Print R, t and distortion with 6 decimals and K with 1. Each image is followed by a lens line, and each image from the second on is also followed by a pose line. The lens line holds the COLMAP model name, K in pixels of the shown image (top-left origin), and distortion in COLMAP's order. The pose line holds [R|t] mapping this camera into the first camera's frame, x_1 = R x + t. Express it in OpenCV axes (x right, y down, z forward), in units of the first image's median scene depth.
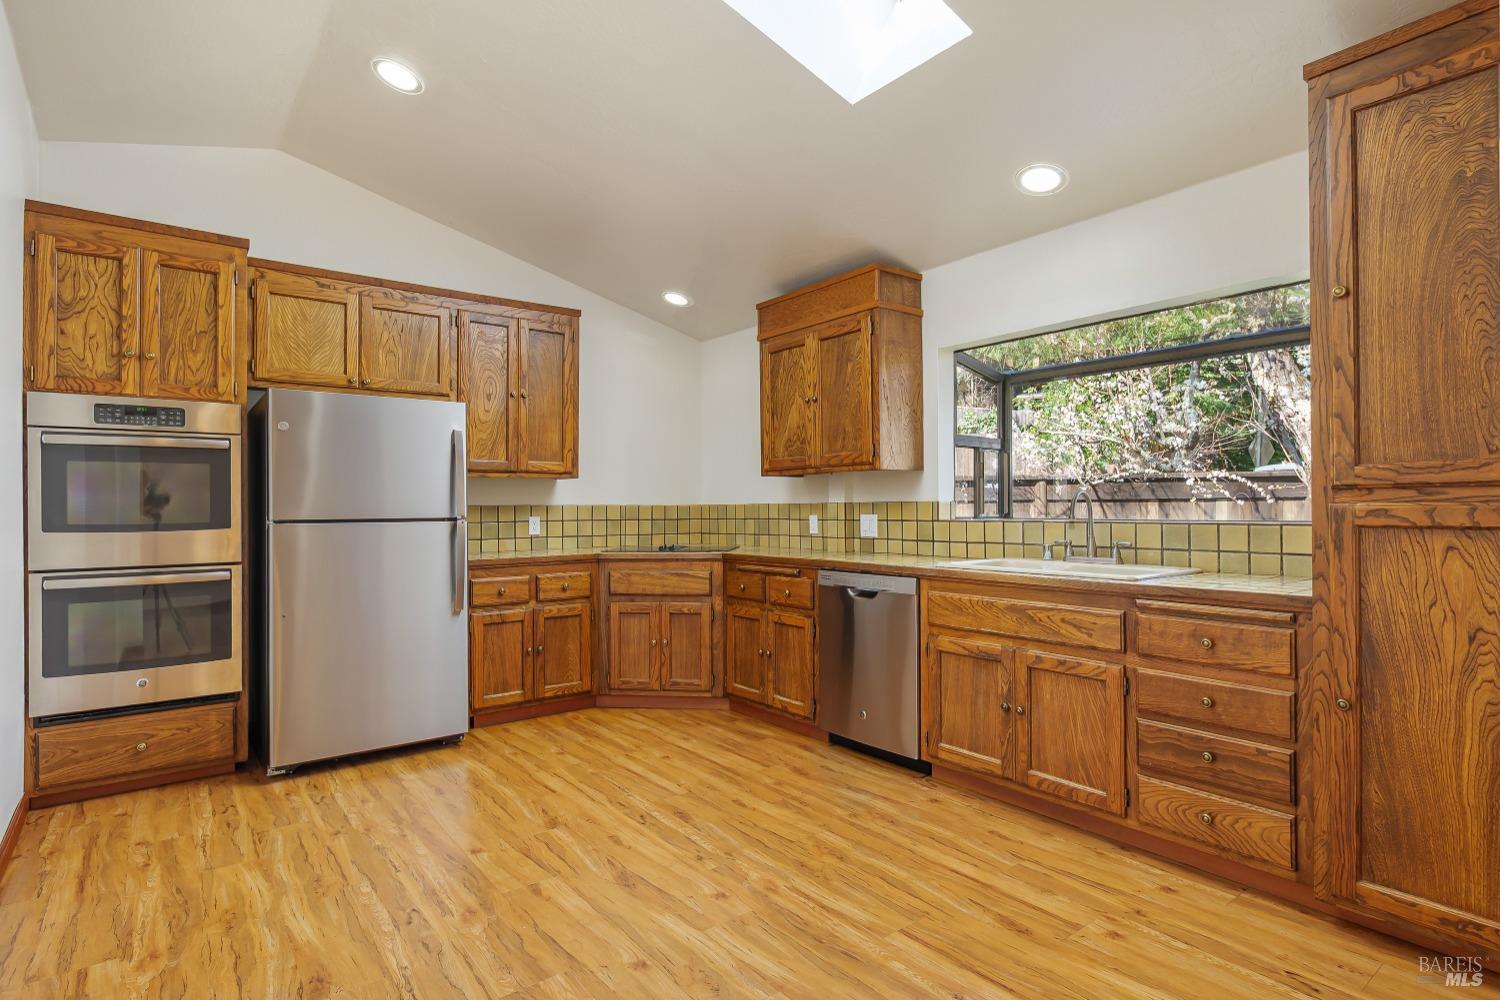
lens RADIAL K [[762.6, 0, 750.0], [0, 762.6, 500.0], [0, 0, 1]] dist [-0.002122, -0.000001]
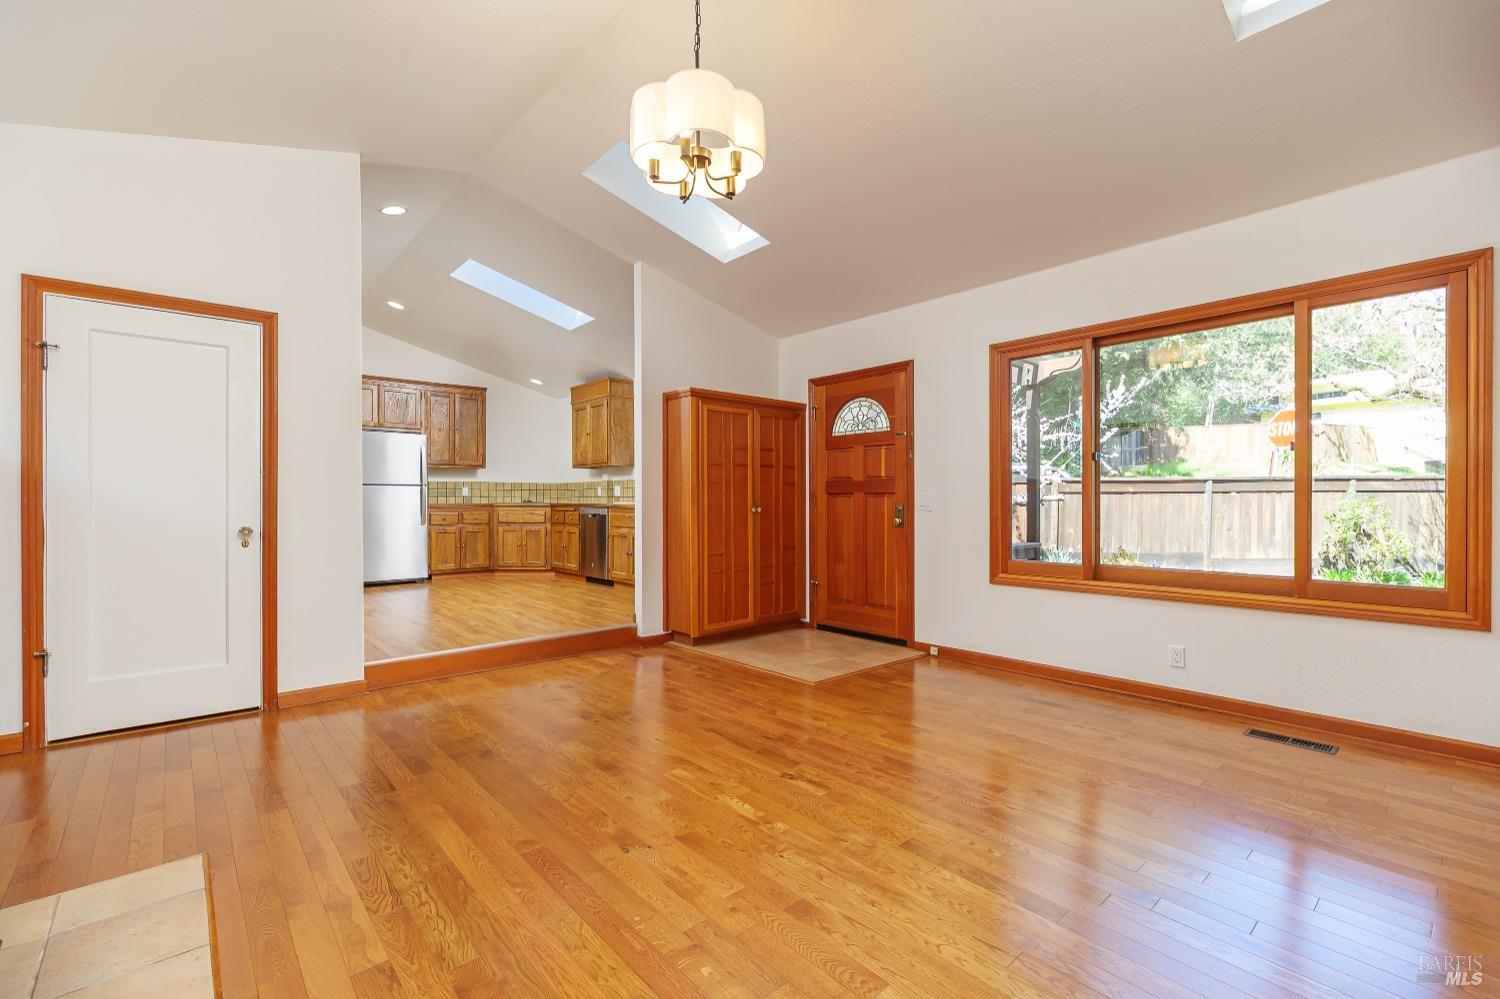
lens RADIAL K [[656.3, 0, 750.0], [0, 656.3, 499.5], [0, 0, 1]] dist [0.002640, -0.000200]
pose [[0.997953, 0.005201, 0.063735, 0.558367], [-0.005884, 0.999927, 0.010537, 0.048191], [-0.063675, -0.010891, 0.997911, -1.227700]]
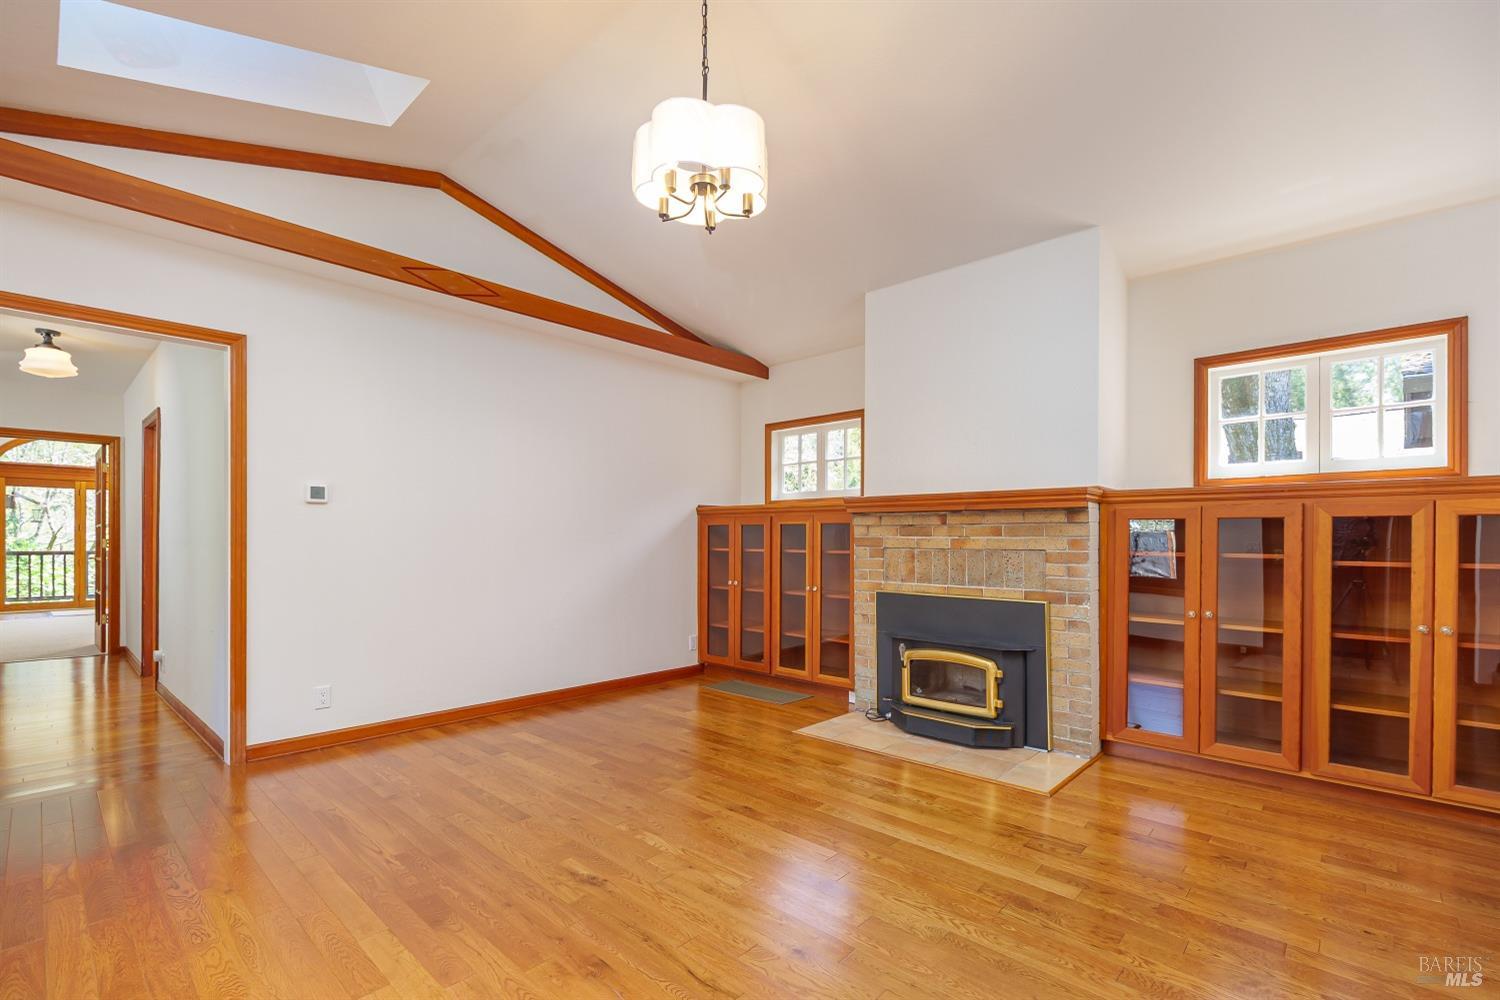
lens RADIAL K [[670.1, 0, 752.6], [0, 670.1, 536.3], [0, 0, 1]] dist [0.002775, 0.000153]
pose [[-0.984654, 0.002448, -0.174498, 0.622825], [0.004322, 0.999937, -0.010362, 0.061950], [0.174462, -0.010957, -0.984603, 0.279658]]
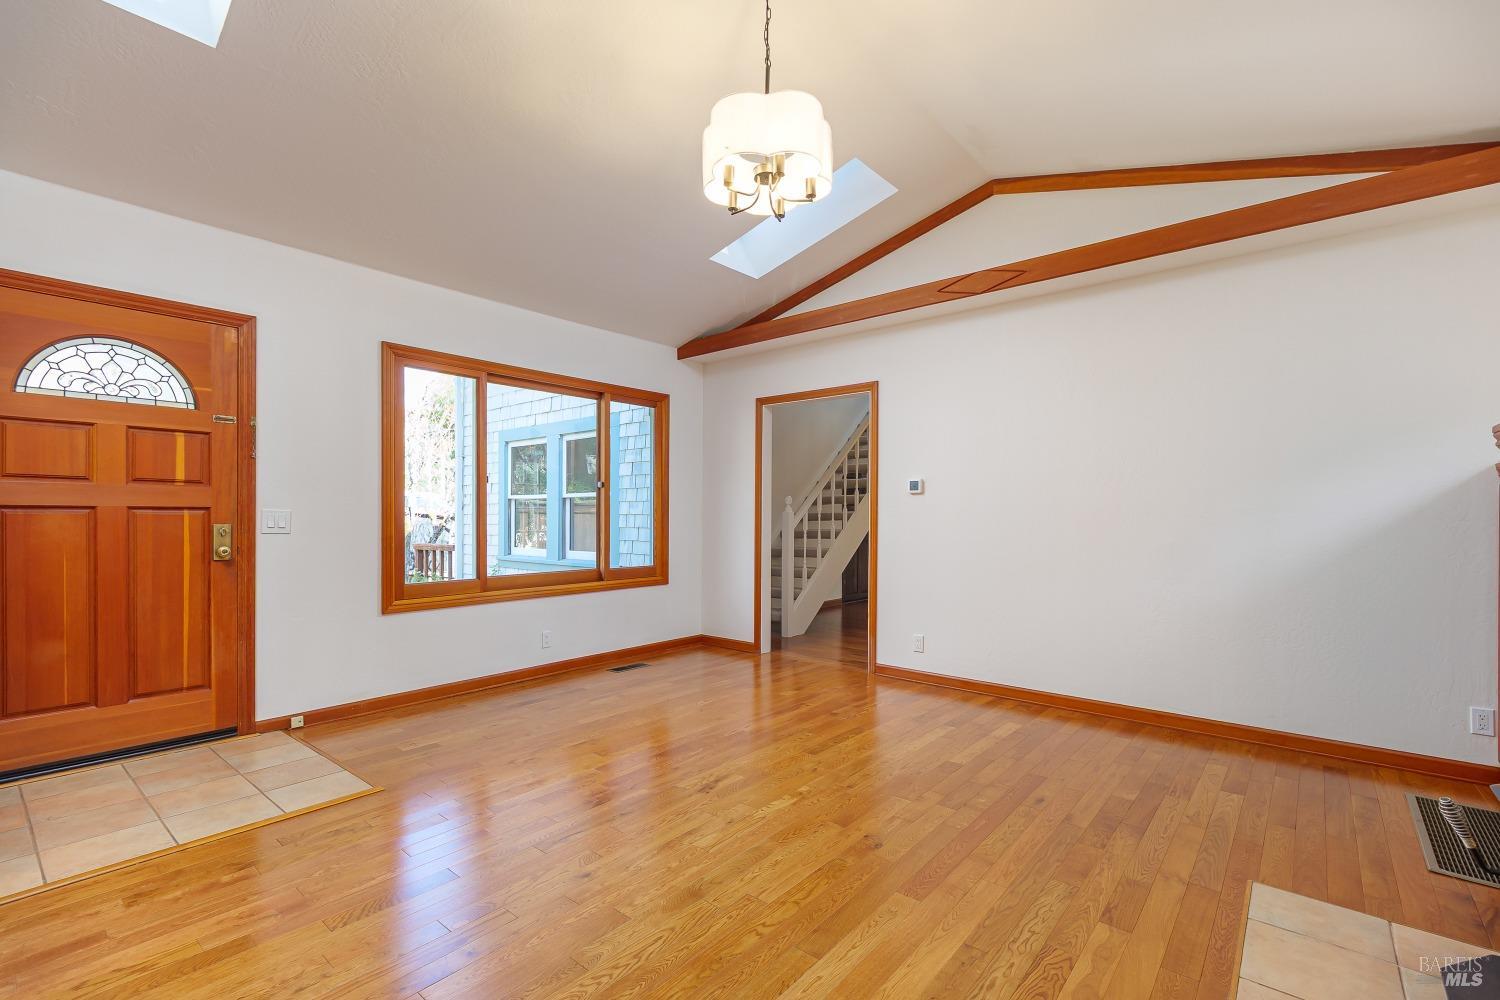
lens RADIAL K [[662.8, 0, 761.8], [0, 662.8, 520.3], [0, 0, 1]] dist [-0.002453, -0.000183]
pose [[-0.220326, 0.001917, 0.975424, -0.182760], [-0.011889, 0.999919, -0.004651, 0.060078], [-0.975354, -0.012622, -0.220285, -0.295212]]
